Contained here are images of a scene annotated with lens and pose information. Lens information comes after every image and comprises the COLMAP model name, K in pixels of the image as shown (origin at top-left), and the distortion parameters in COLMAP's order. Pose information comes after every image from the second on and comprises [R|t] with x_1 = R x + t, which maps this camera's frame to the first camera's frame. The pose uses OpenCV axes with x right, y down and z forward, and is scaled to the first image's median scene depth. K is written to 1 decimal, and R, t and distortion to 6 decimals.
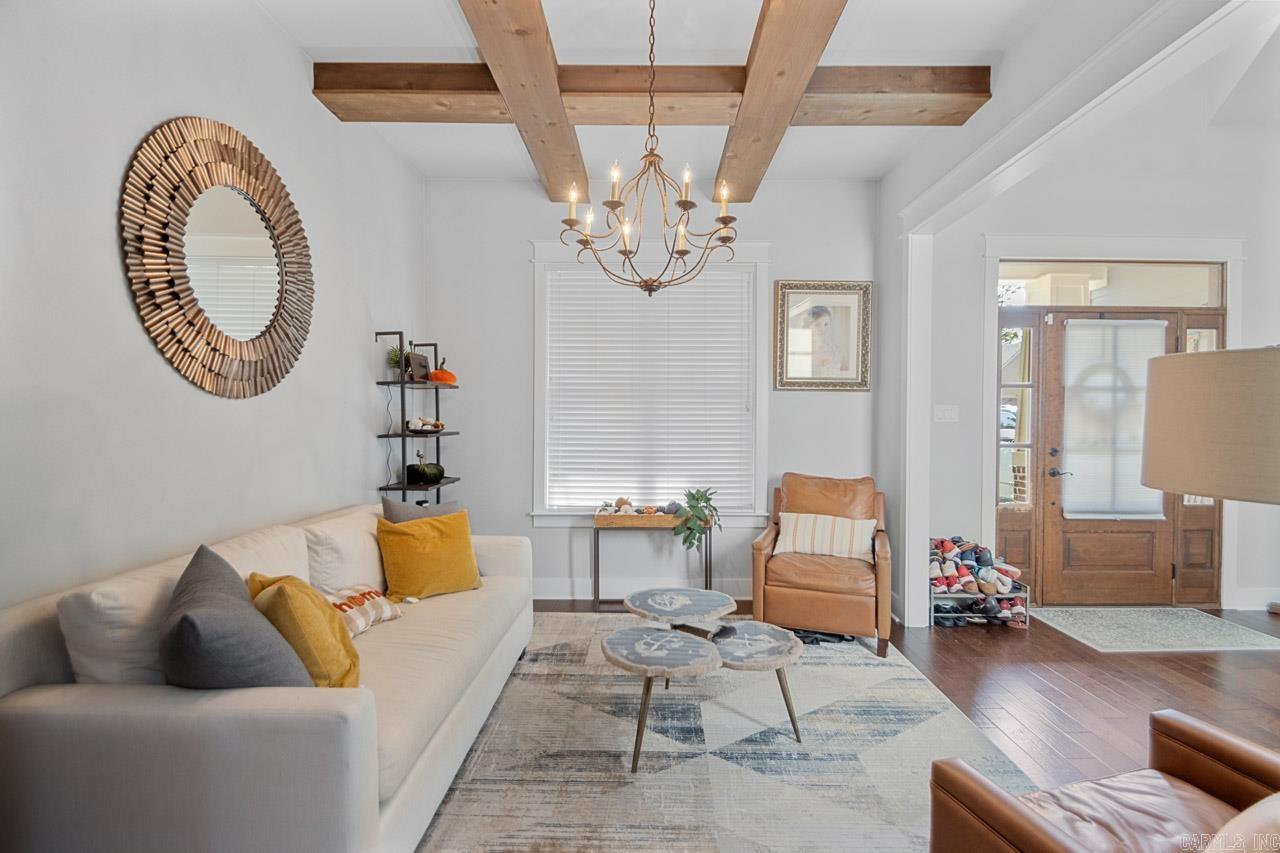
lens RADIAL K [[626.9, 0, 639.7], [0, 626.9, 428.9], [0, 0, 1]] dist [0.026142, -0.021976]
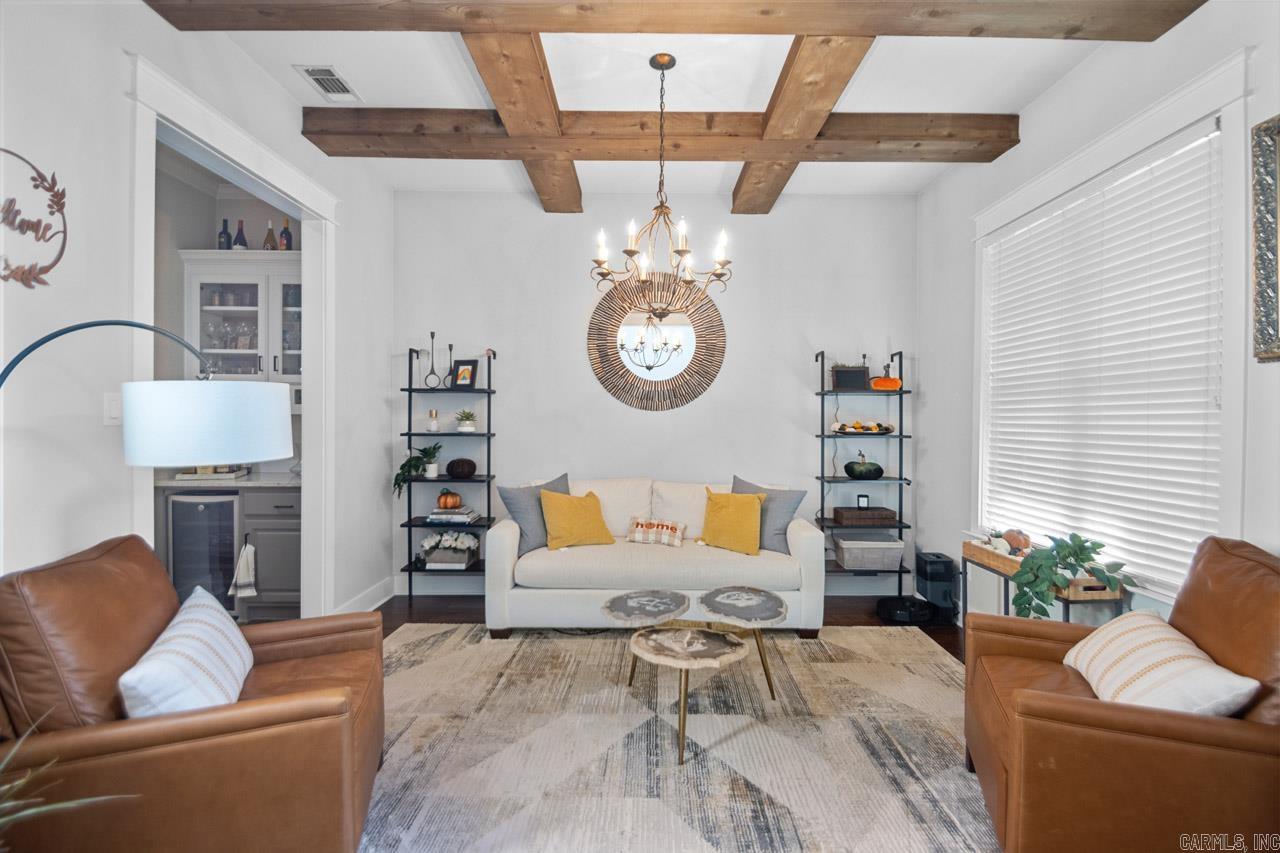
lens RADIAL K [[626.9, 0, 639.7], [0, 626.9, 428.9], [0, 0, 1]] dist [0.026142, -0.021976]
pose [[-0.042385, 0.013024, -0.999016, 1.202344], [-0.020945, 0.999684, 0.013921, -0.016519], [0.998882, 0.021515, -0.042099, 0.976025]]
